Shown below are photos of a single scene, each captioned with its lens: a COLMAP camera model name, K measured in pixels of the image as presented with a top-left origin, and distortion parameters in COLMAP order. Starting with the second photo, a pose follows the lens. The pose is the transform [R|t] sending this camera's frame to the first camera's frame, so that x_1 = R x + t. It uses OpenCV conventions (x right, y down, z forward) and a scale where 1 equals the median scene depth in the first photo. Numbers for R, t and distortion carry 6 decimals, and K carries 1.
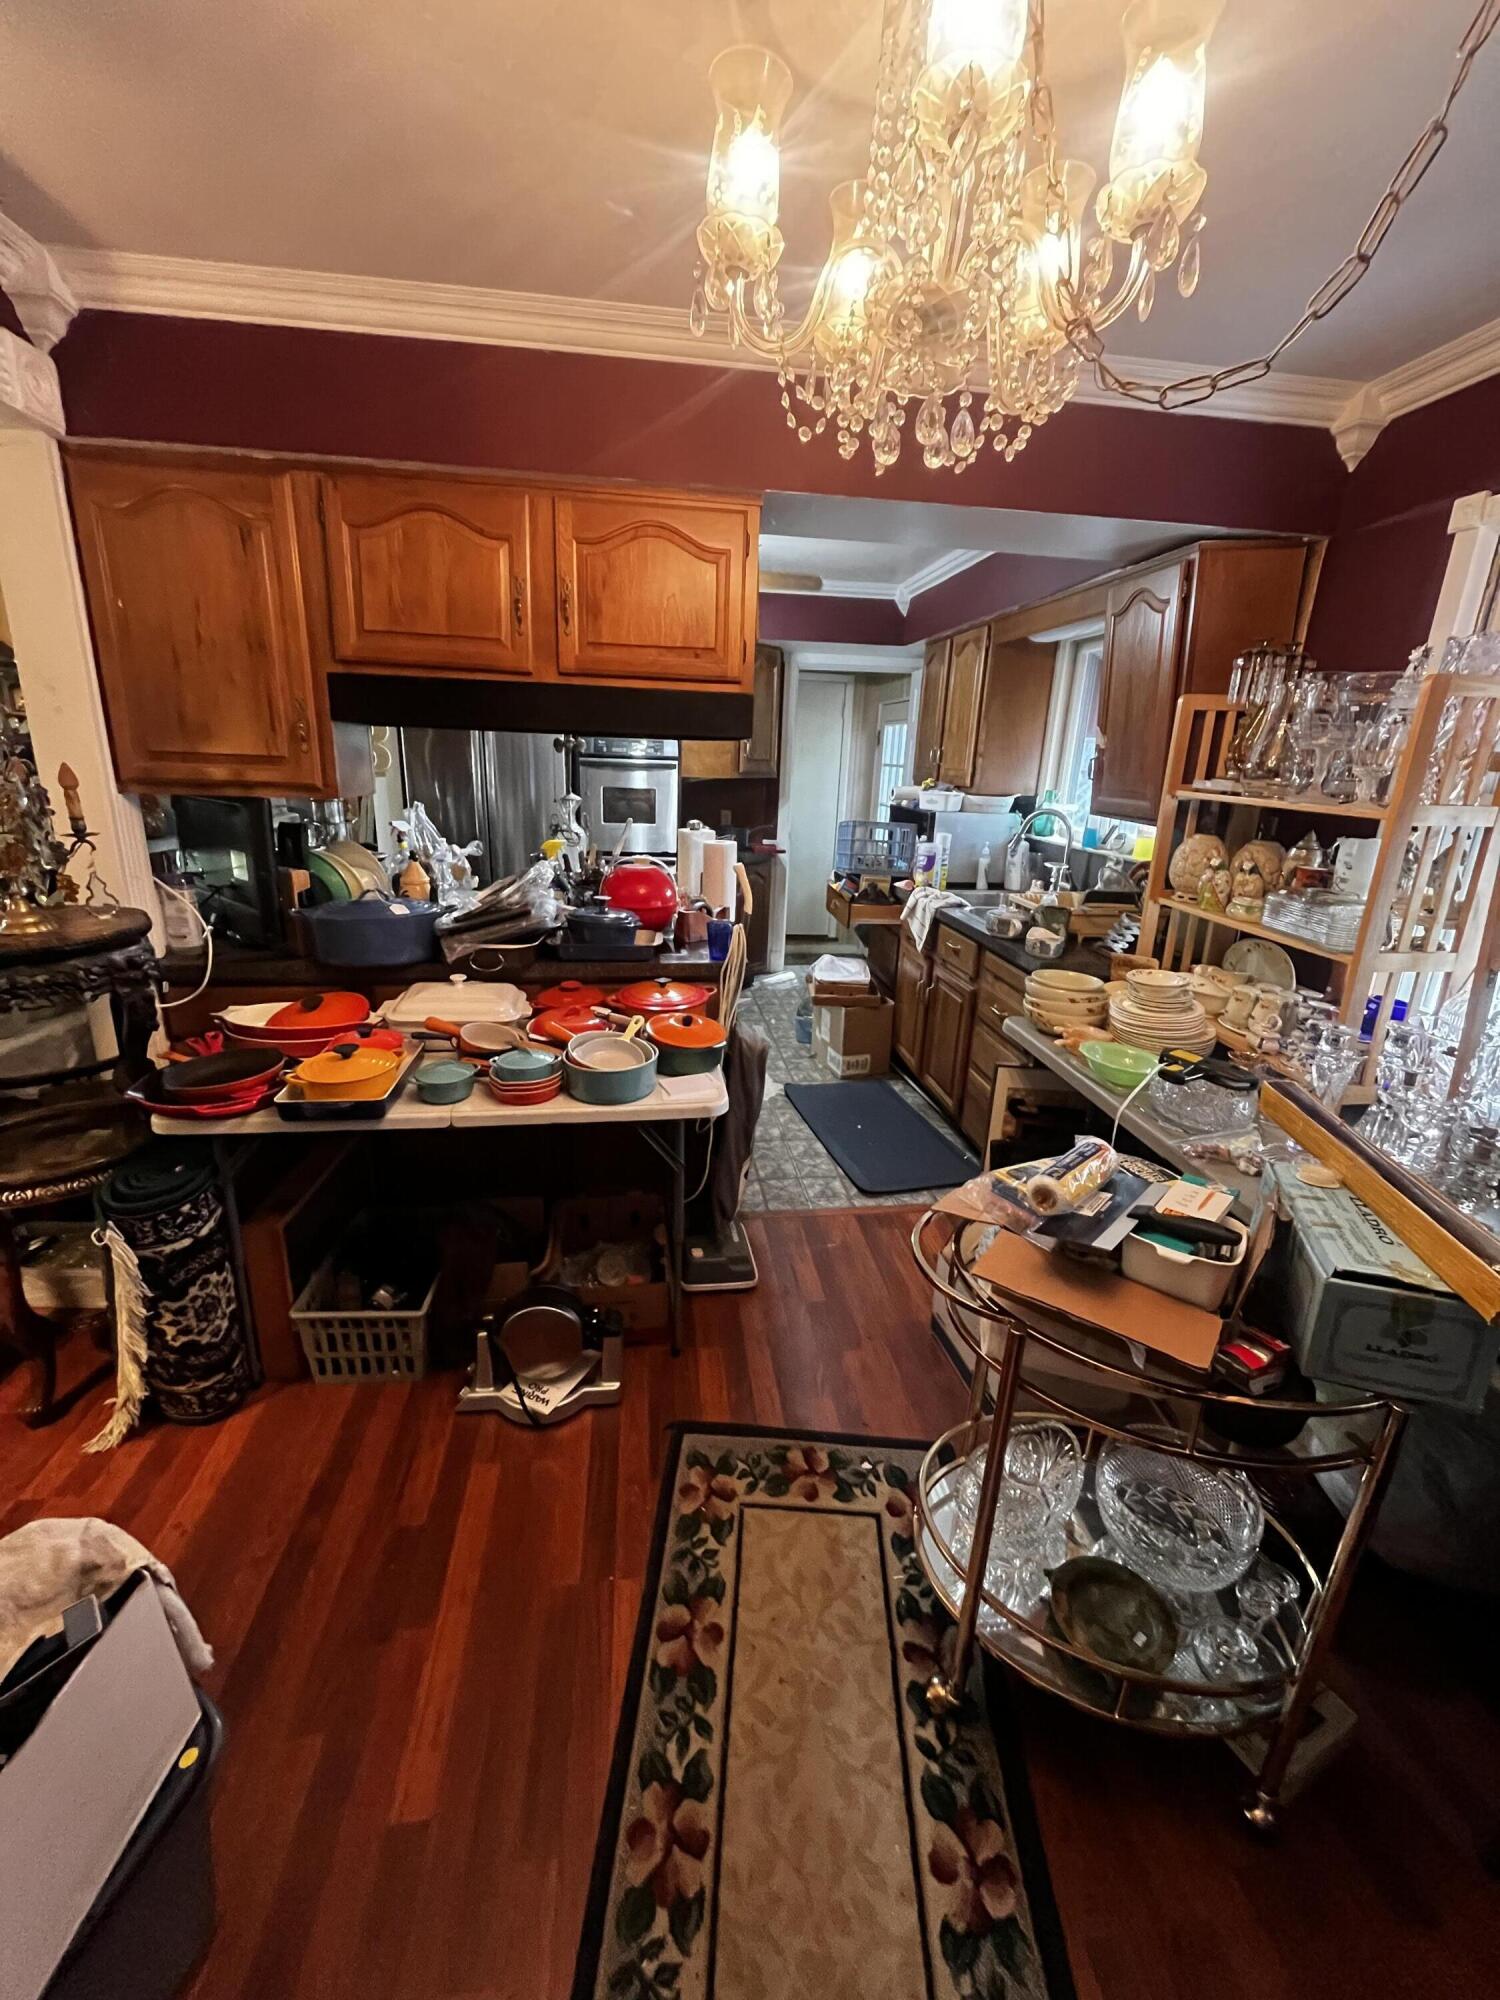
lens RADIAL K [[810.4, 0, 747.5], [0, 810.4, 993.9], [0, 0, 1]] dist [0.000847, 0.000059]
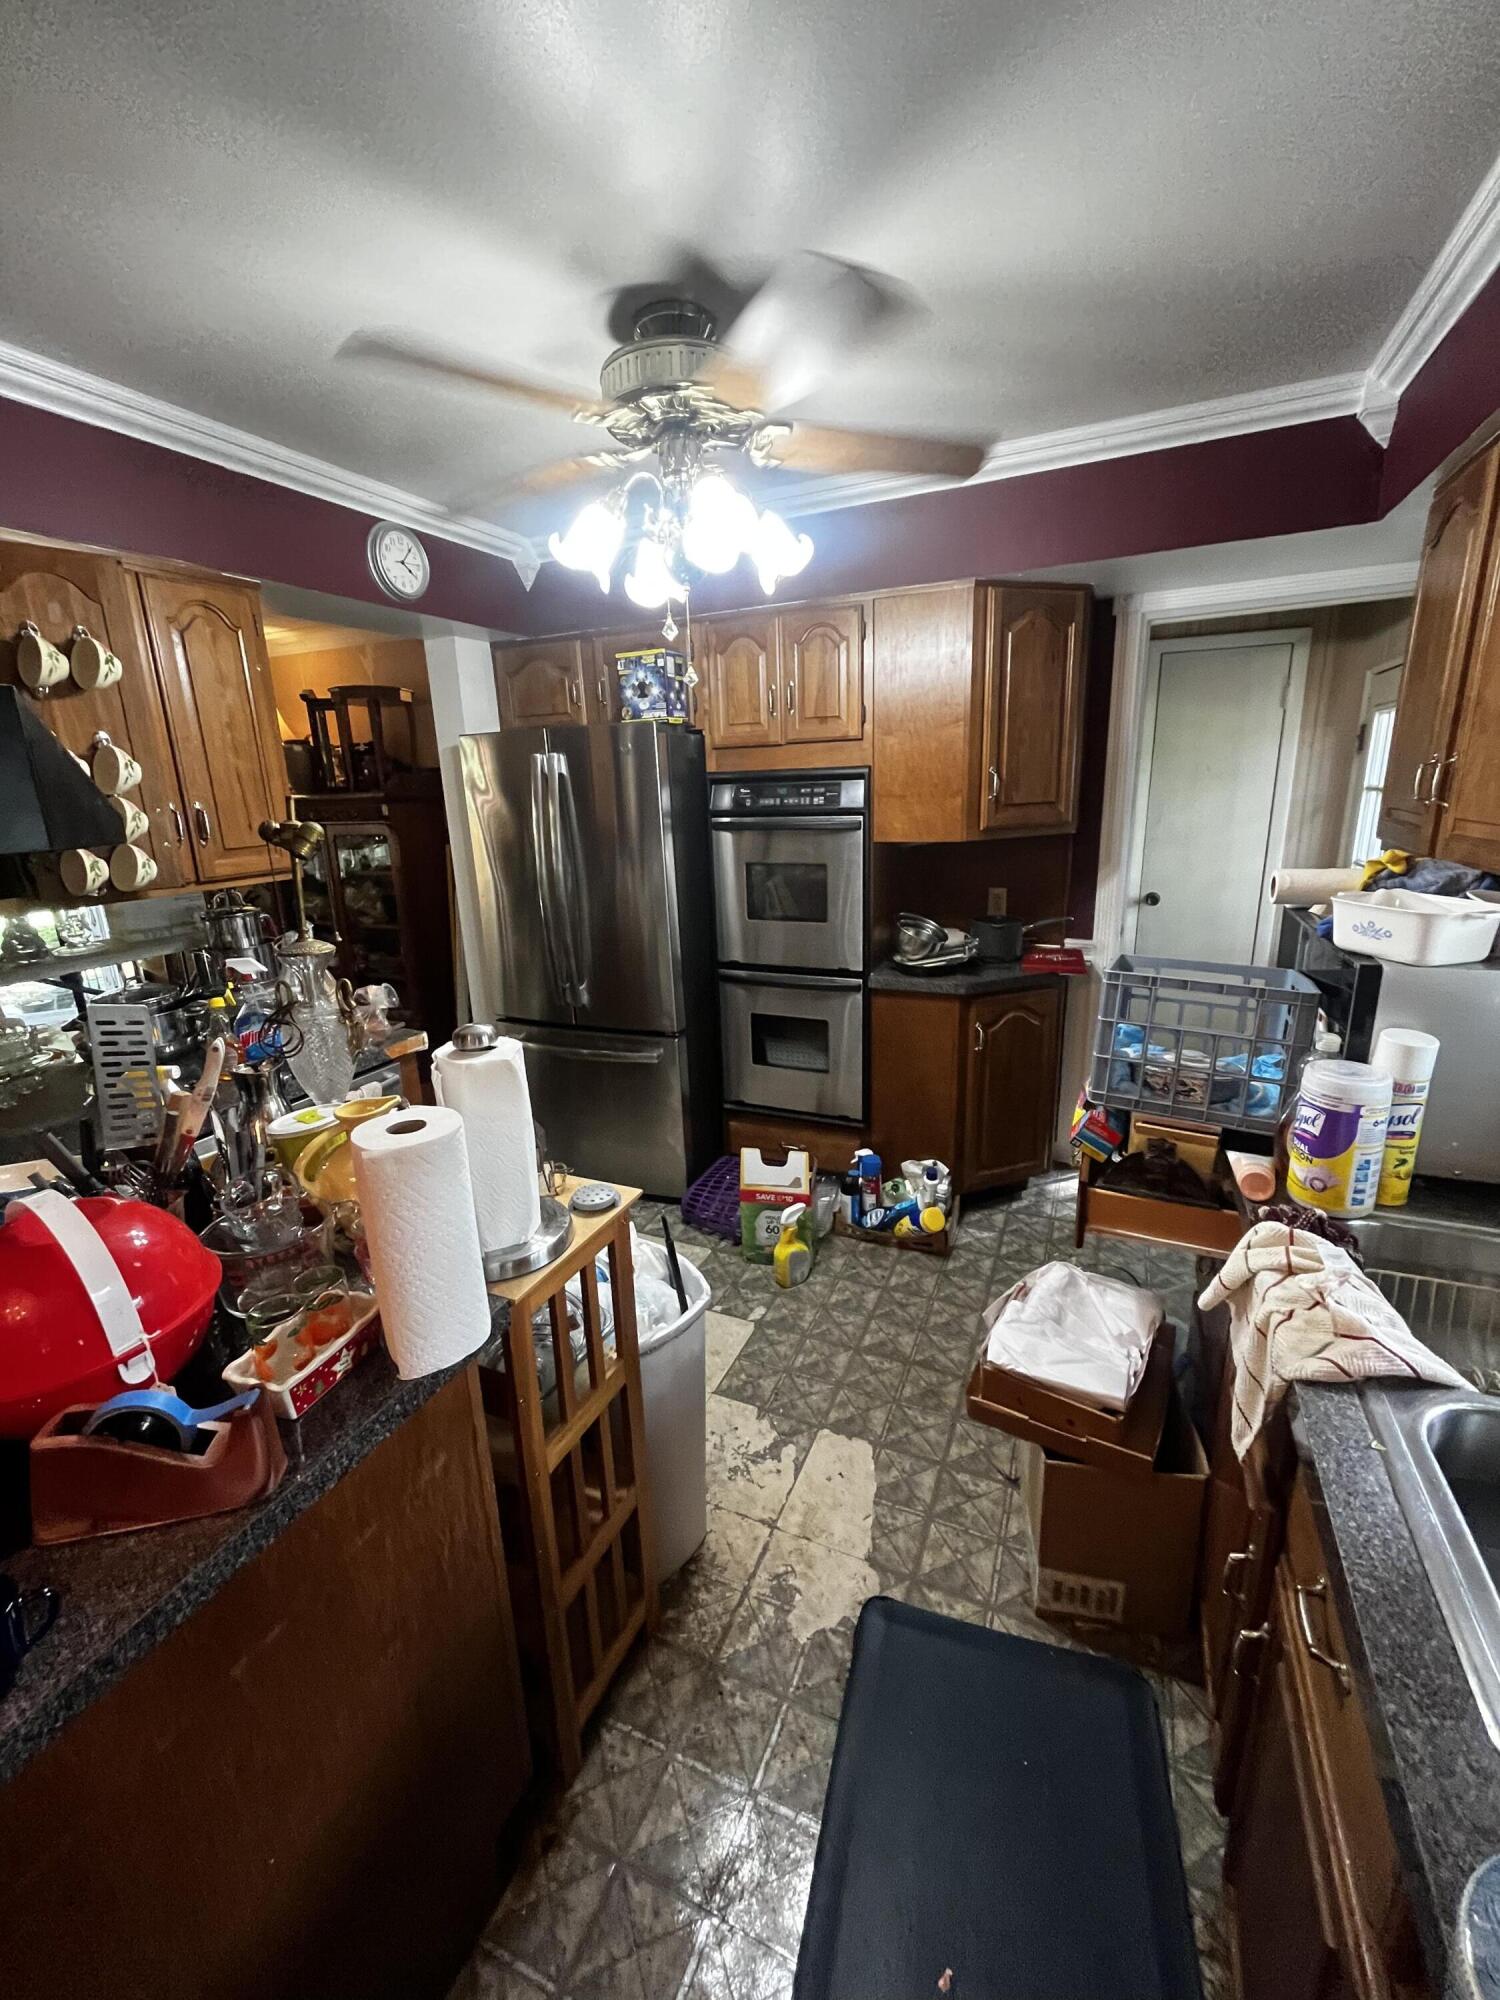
lens RADIAL K [[810.4, 0, 749.5], [0, 810.4, 993.4], [0, 0, 1]] dist [0.000847, 0.000059]
pose [[0.852294, 0.070399, -0.518304, 0.179637], [-0.085983, 0.996278, -0.006069, -0.183676], [0.515948, 0.049738, 0.855175, 0.575816]]
